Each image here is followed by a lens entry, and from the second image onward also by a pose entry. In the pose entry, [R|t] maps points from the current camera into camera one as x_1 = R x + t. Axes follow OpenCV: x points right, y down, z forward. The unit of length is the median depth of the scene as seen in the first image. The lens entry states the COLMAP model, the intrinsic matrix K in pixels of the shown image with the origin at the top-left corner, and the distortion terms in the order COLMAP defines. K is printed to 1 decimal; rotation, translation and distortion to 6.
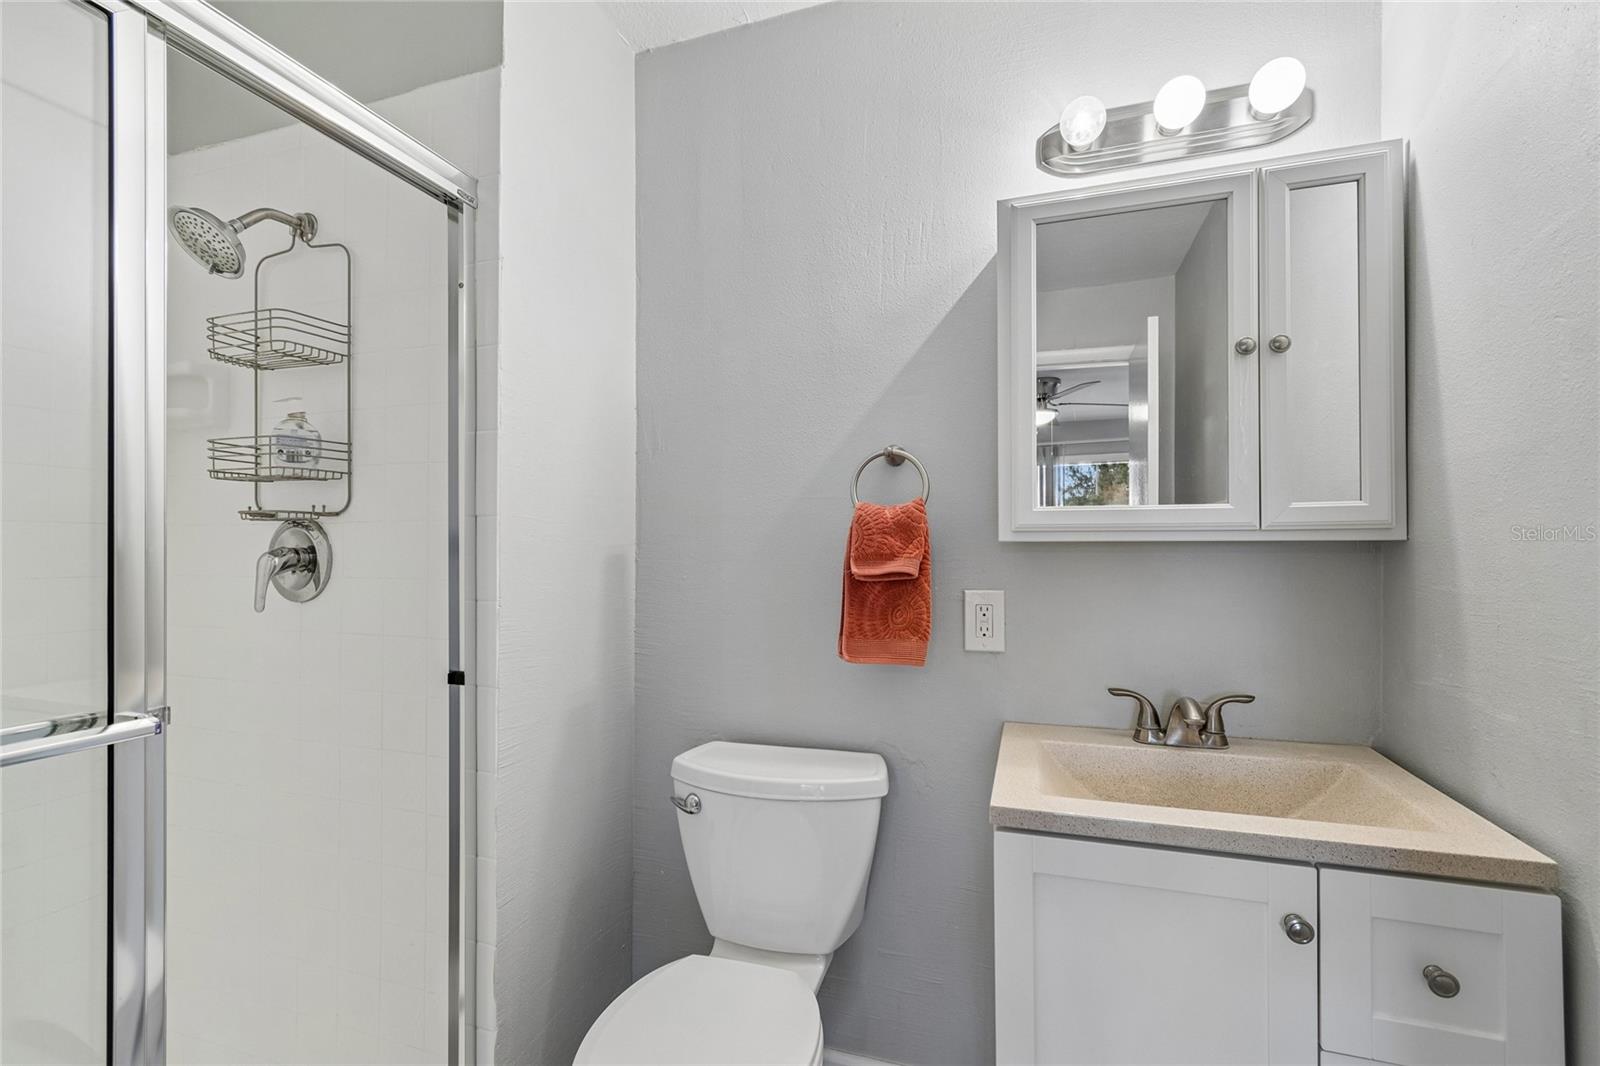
lens RADIAL K [[694.2, 0, 804.1], [0, 694.2, 553.0], [0, 0, 1]] dist [0.000862, -0.000008]
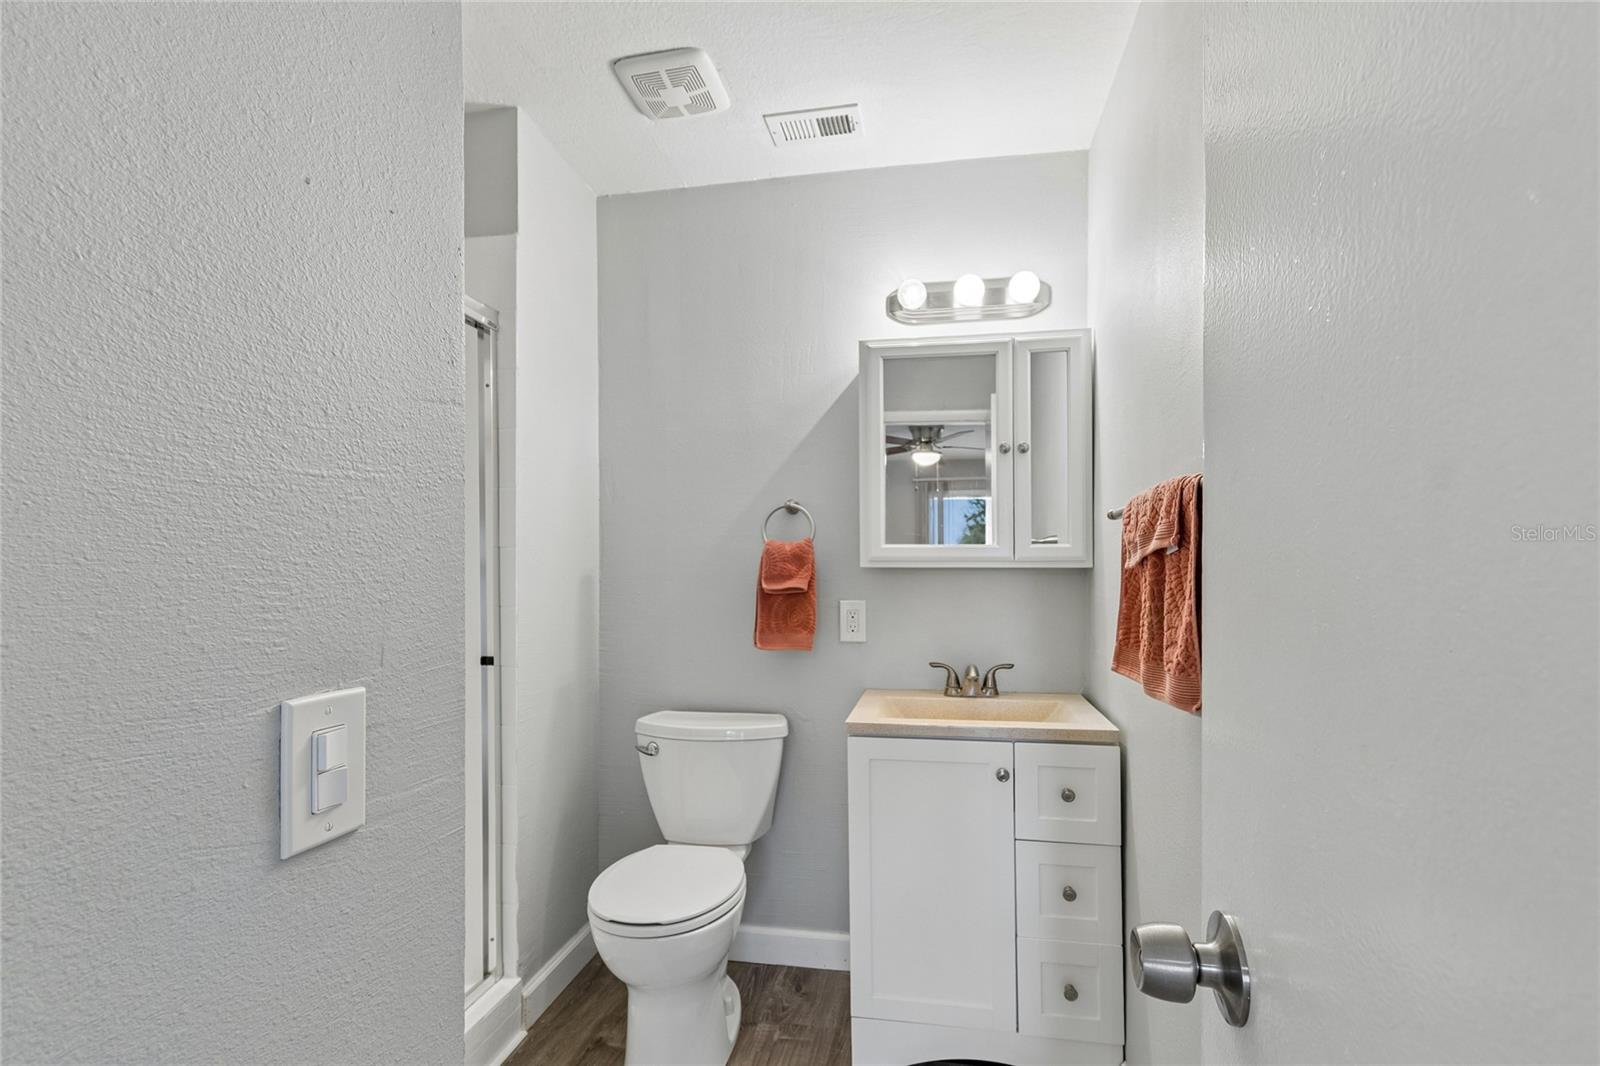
lens RADIAL K [[710.4, 0, 844.7], [0, 710.4, 612.0], [0, 0, 1]] dist [-0.000149, -0.000014]
pose [[0.982506, -0.006789, 0.186109, -0.043656], [-0.001891, 0.998920, 0.046424, 0.009508], [-0.186223, -0.045964, 0.981432, -0.544625]]
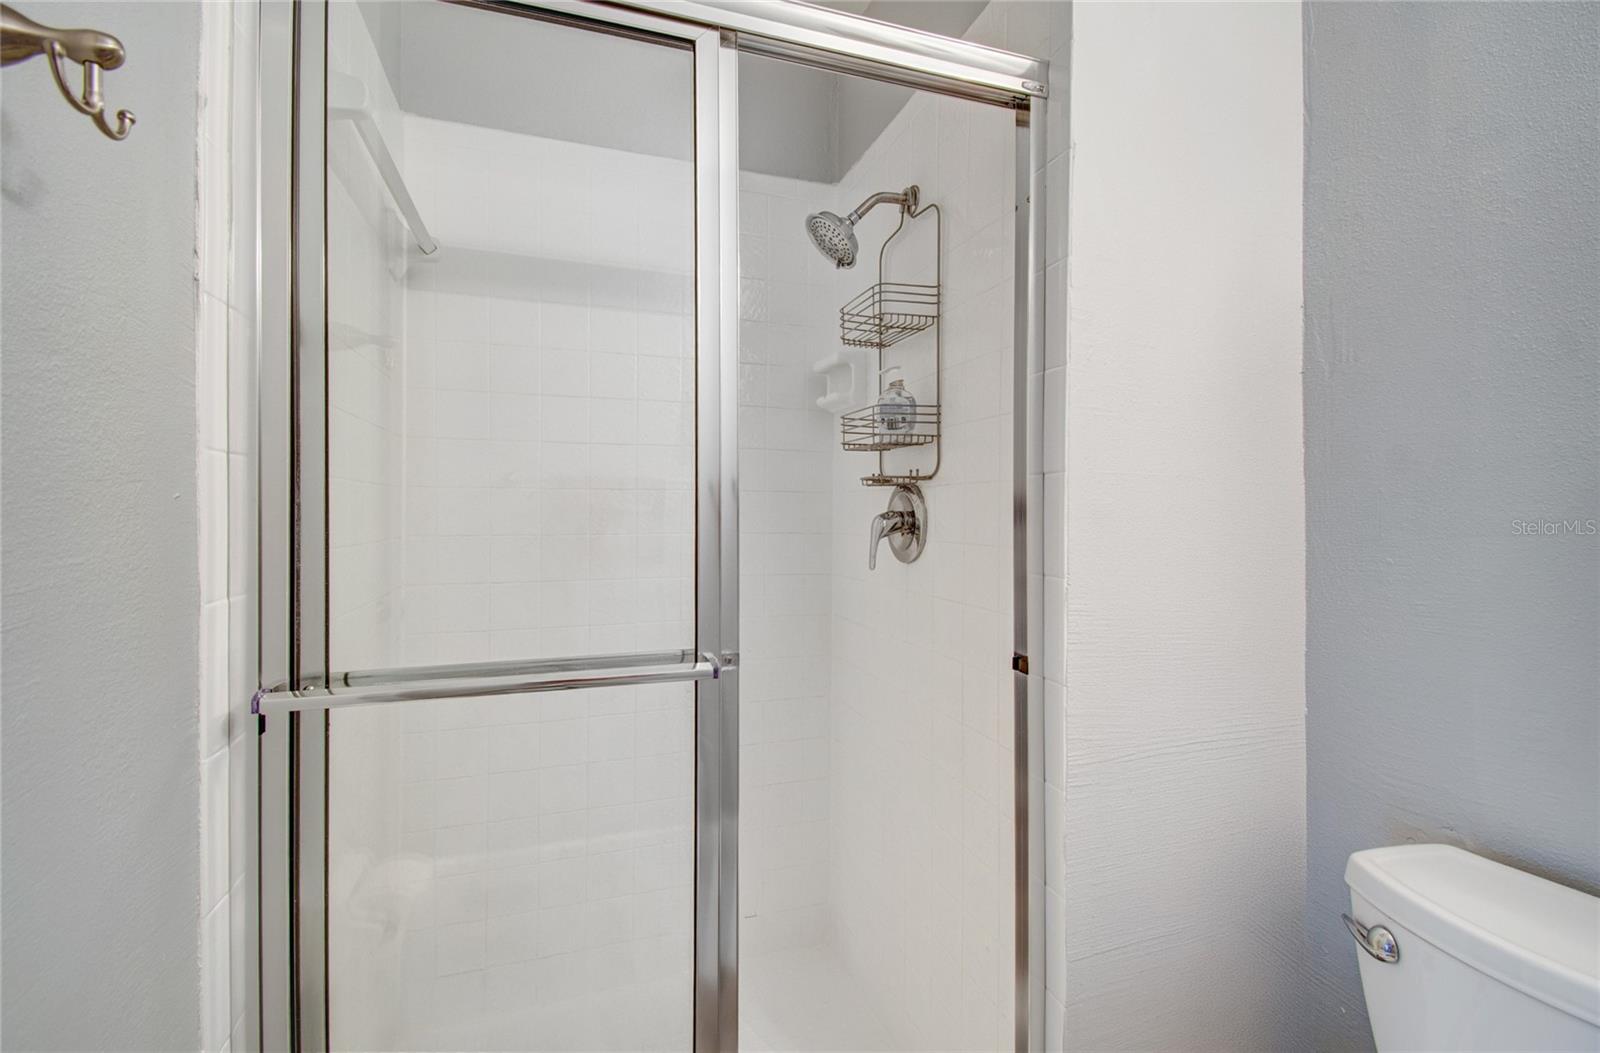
lens RADIAL K [[694.0, 0, 796.2], [0, 694.0, 519.6], [0, 0, 1]] dist [0.012773, -0.000356]
pose [[0.593384, 0.014267, -0.804793, 0.020714], [-0.010168, 0.999896, 0.010229, -0.003749], [0.804855, 0.002114, 0.593467, 0.253261]]
